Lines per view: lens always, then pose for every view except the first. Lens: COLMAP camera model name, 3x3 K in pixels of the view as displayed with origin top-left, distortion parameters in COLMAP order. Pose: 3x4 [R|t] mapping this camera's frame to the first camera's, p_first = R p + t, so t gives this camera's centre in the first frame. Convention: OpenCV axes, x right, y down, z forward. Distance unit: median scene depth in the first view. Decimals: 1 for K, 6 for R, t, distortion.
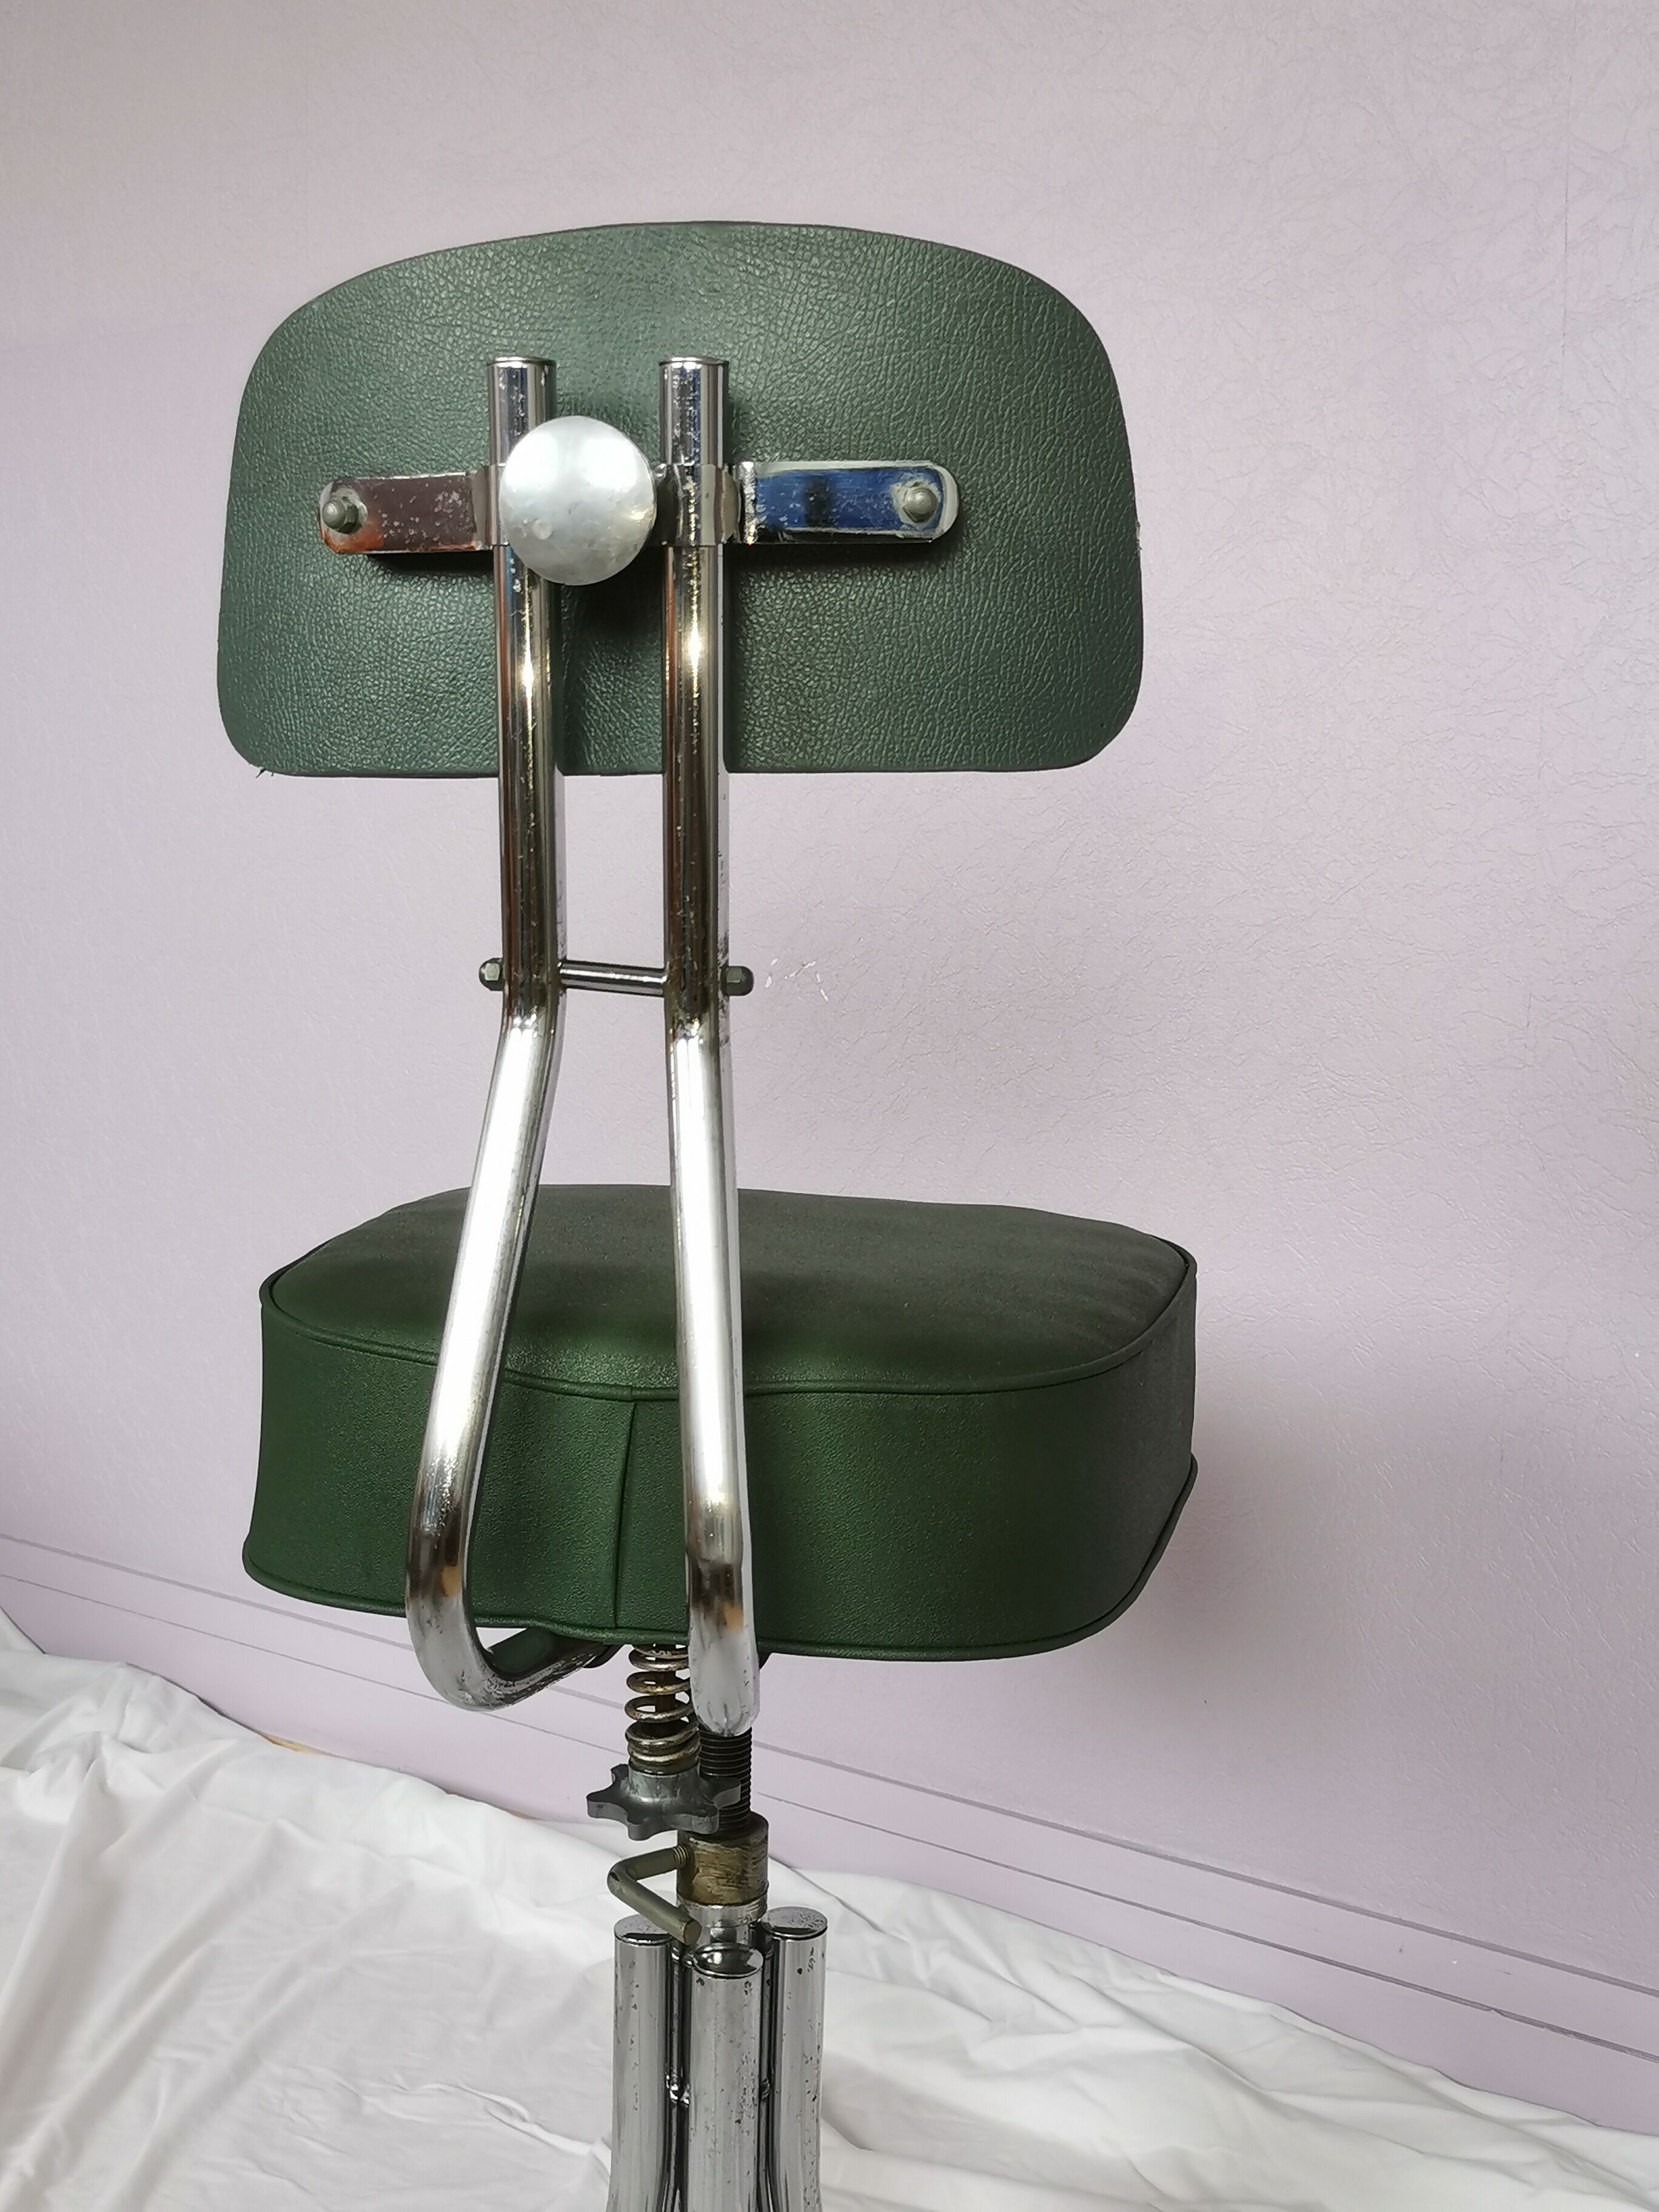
lens RADIAL K [[2354.3, 0, 835.0], [0, 2354.3, 1121.4], [0, 0, 1]] dist [0.036486, 0.000000]
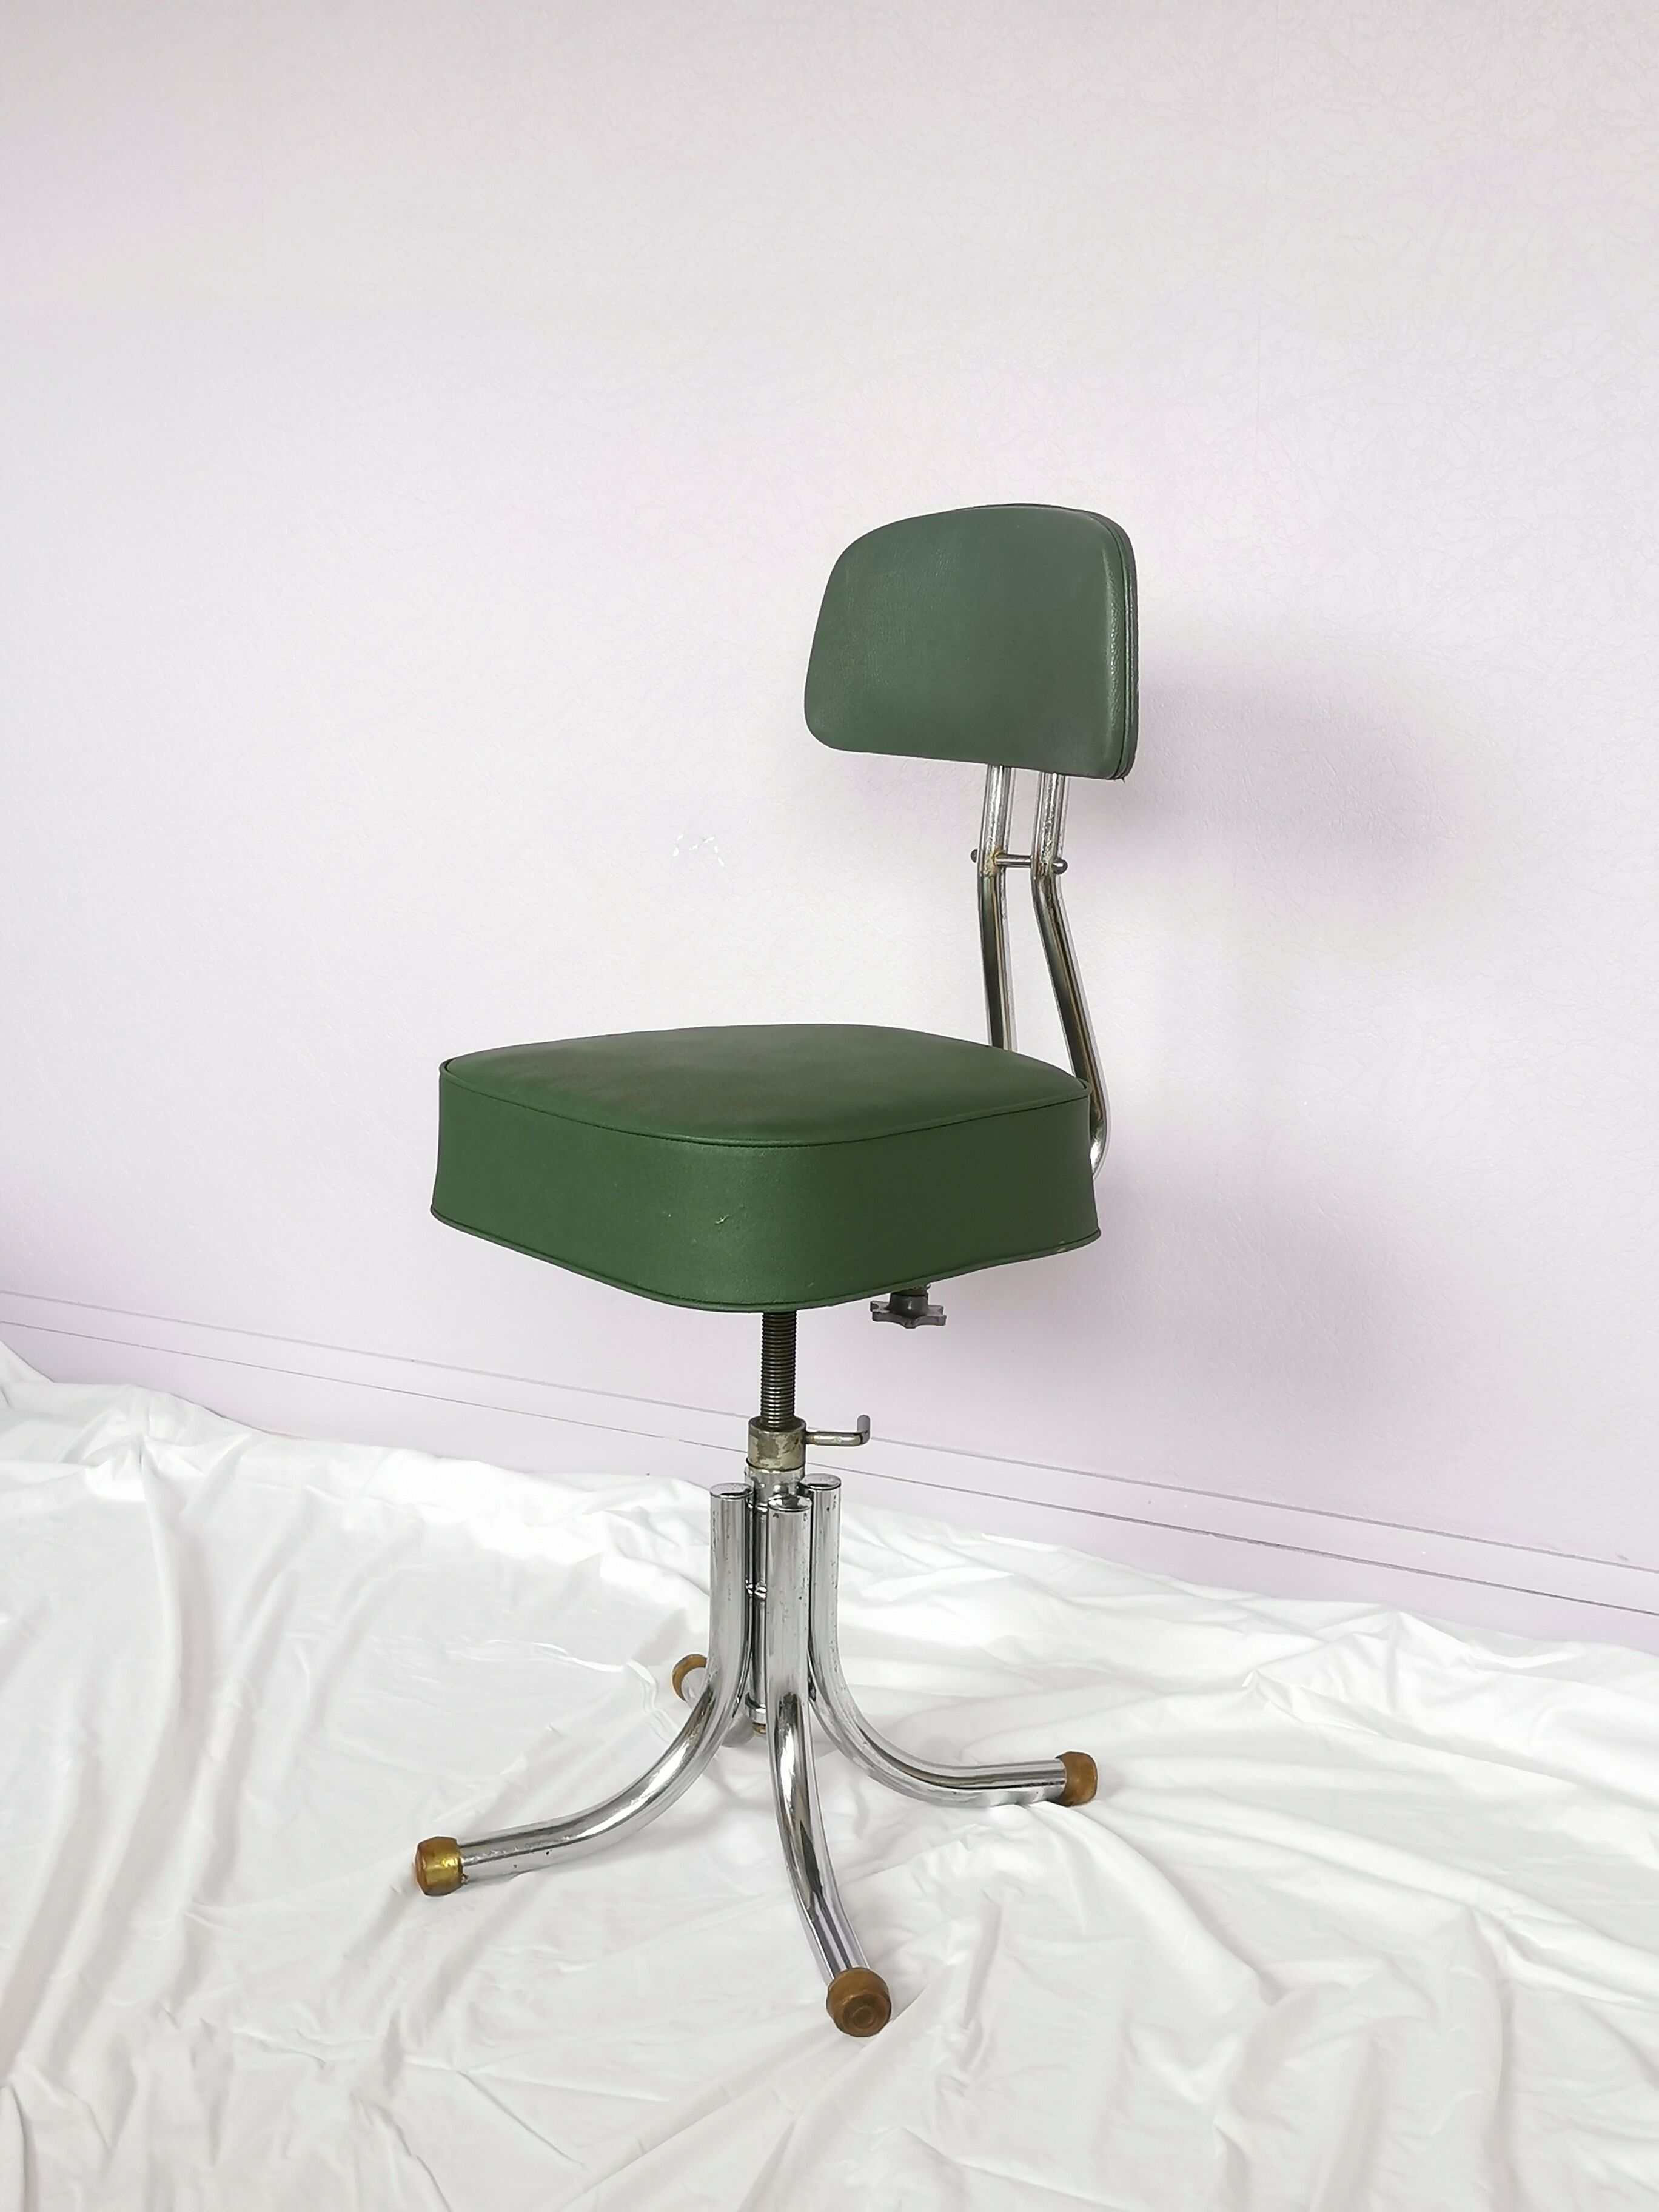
lens RADIAL K [[2300.0, 0, 806.0], [0, 2300.0, 1098.2], [0, 0, 1]] dist [0.030306, 0.000000]
pose [[0.985713, -0.034604, 0.164842, -0.203084], [0.019339, 0.995448, 0.093328, -0.045396], [-0.167321, -0.088807, 0.981895, -0.369462]]
